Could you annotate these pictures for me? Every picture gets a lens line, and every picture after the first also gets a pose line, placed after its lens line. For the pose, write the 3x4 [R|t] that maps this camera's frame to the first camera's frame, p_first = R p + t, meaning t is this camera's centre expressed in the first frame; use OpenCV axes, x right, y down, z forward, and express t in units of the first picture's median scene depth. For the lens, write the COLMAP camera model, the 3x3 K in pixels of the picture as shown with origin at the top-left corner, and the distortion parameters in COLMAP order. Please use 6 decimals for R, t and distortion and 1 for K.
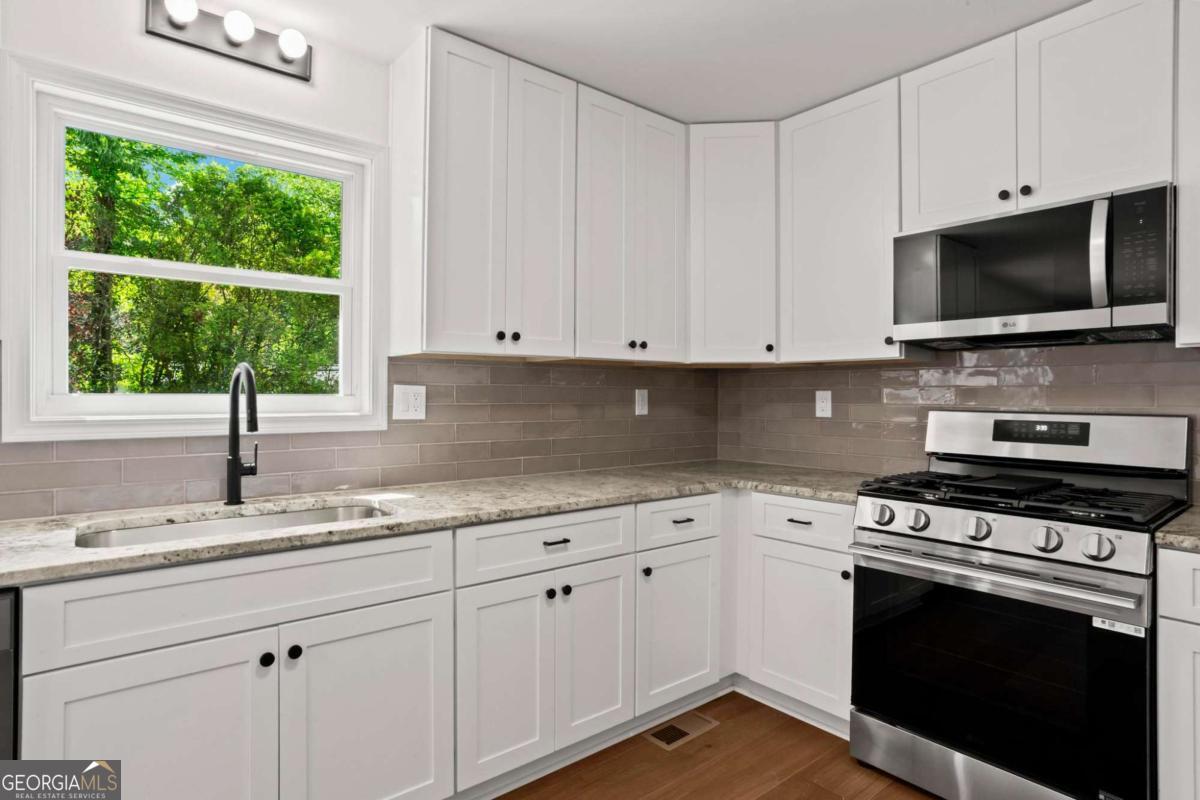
lens RADIAL K [[626.7, 0, 598.3], [0, 626.7, 395.7], [0, 0, 1]] dist [-0.028857, 0.005508]
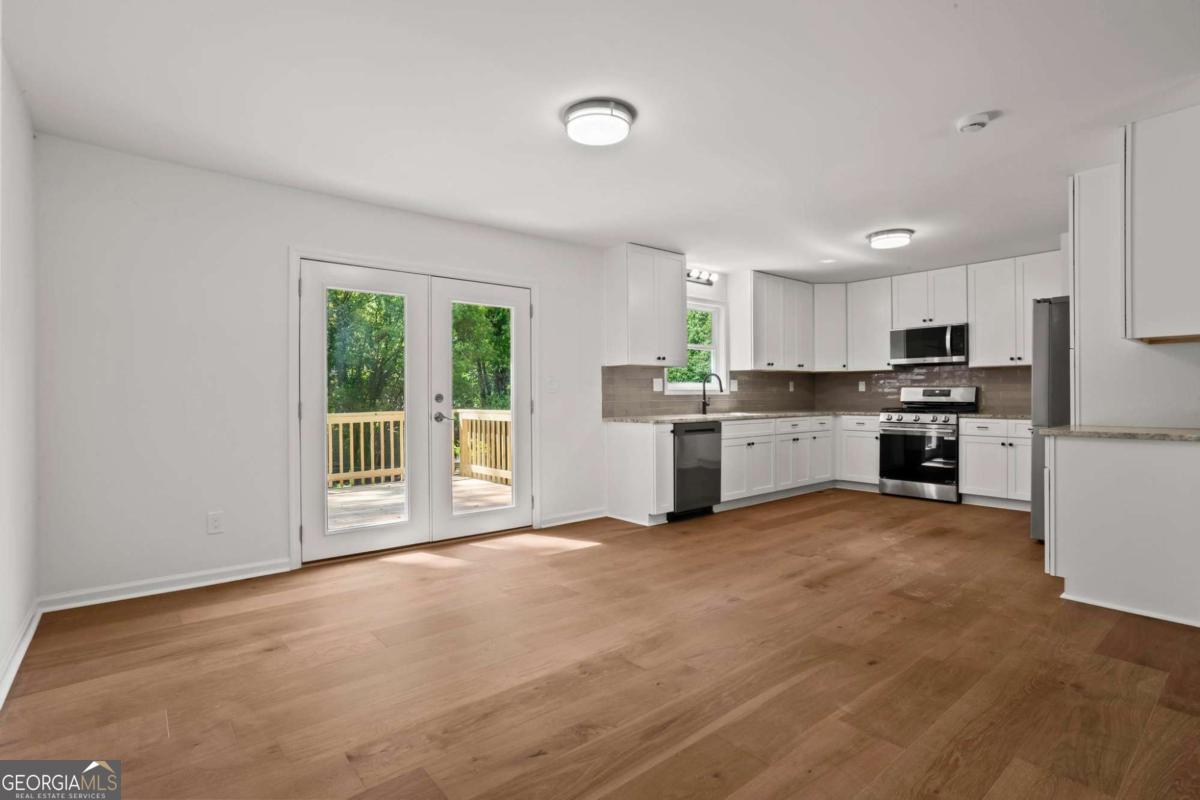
lens RADIAL K [[583.0, 0, 603.5], [0, 583.0, 393.0], [0, 0, 1]] dist [-0.012199, 0.002551]
pose [[0.999831, -0.008322, 0.016370, -1.092256], [0.008359, 0.999963, -0.002189, 0.052595], [-0.016351, 0.002325, 0.999864, -2.040063]]
